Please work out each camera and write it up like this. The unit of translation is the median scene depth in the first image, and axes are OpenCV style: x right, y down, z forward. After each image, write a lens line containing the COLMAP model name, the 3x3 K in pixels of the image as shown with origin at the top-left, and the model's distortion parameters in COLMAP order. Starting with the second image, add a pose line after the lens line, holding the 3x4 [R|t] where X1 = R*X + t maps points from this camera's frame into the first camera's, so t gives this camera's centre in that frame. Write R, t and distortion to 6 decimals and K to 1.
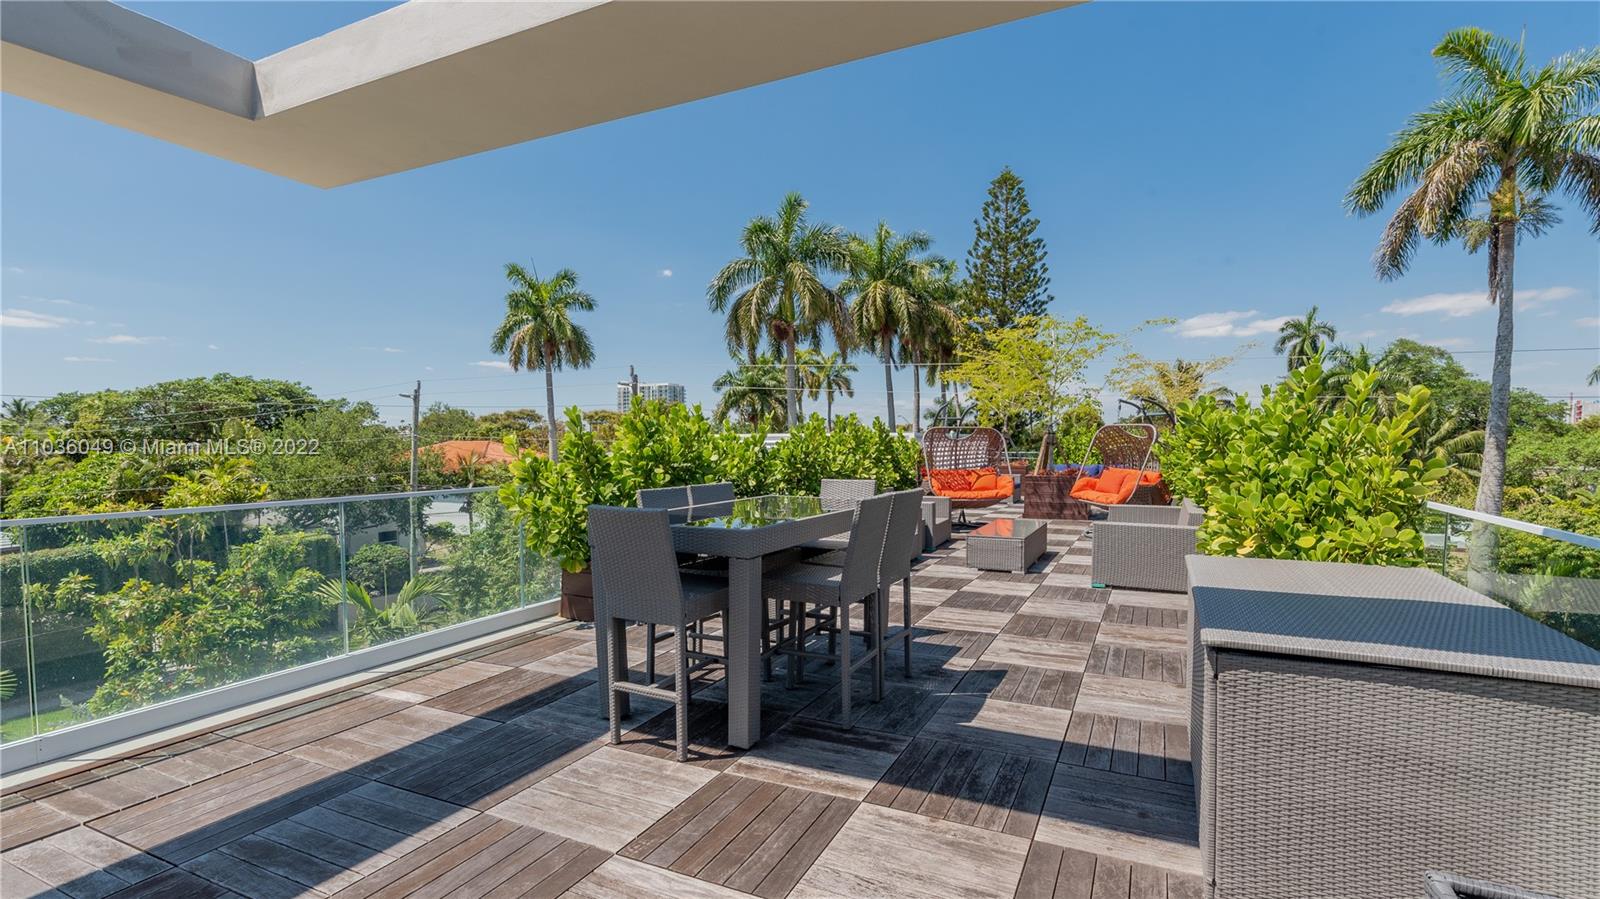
lens RADIAL K [[750.3, 0, 767.0], [0, 750.3, 477.3], [0, 0, 1]] dist [0.001906, 0.000417]
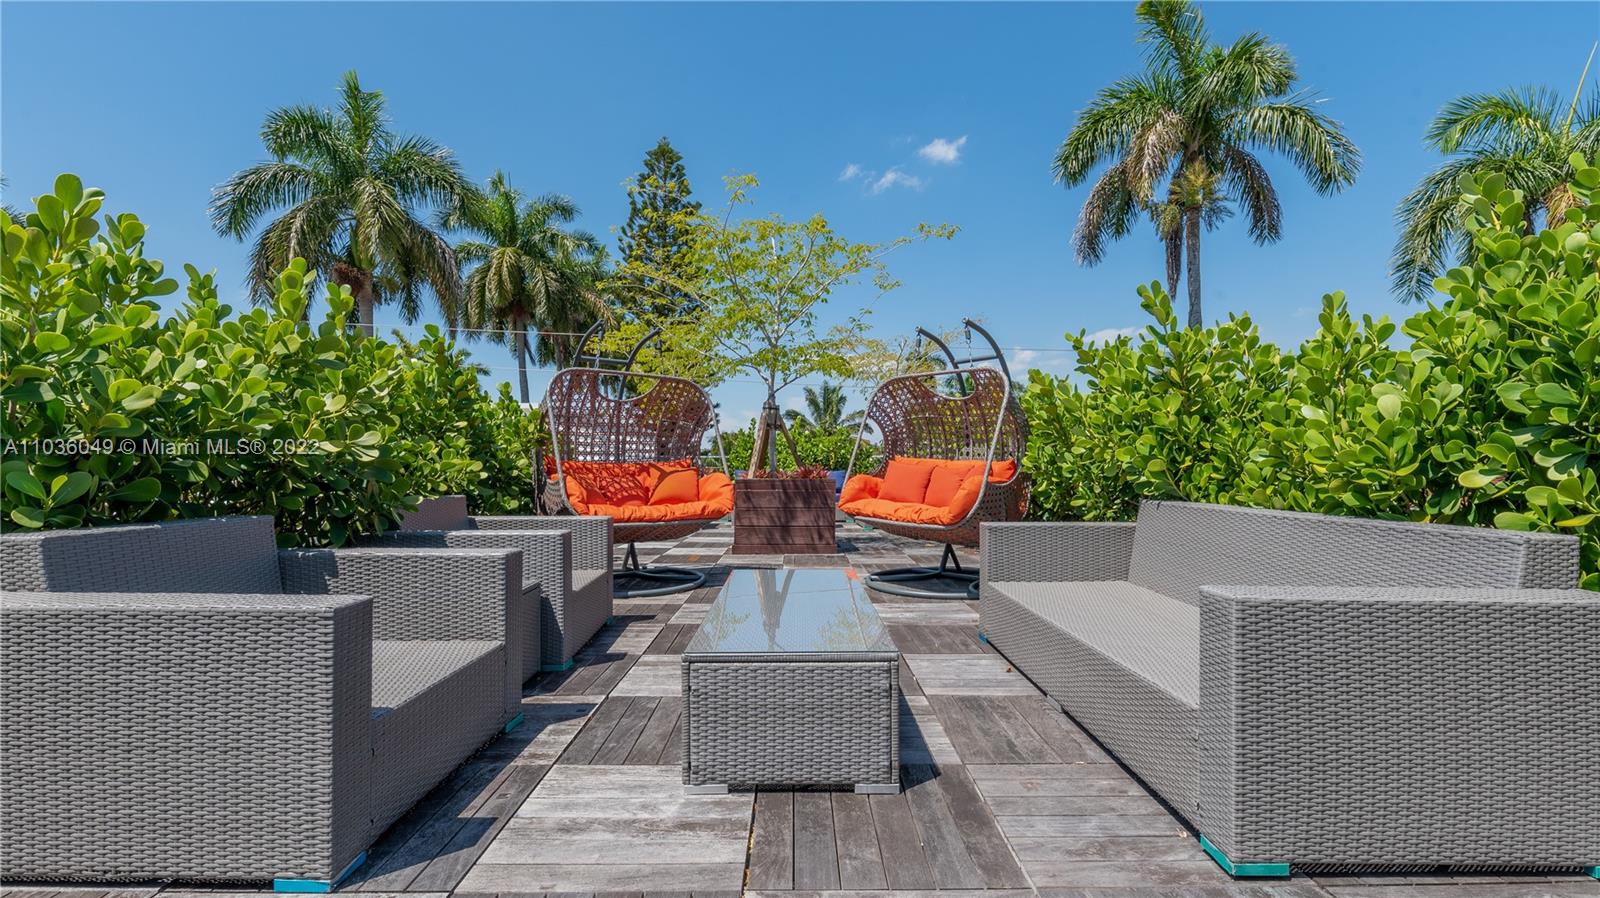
lens RADIAL K [[750.3, 0, 767.0], [0, 750.3, 476.8], [0, 0, 1]] dist [0.001906, 0.000417]
pose [[0.898022, -0.002992, 0.439941, 0.060760], [0.021698, 0.999061, -0.037497, 0.009631], [-0.439416, 0.043219, 0.897243, 0.255684]]
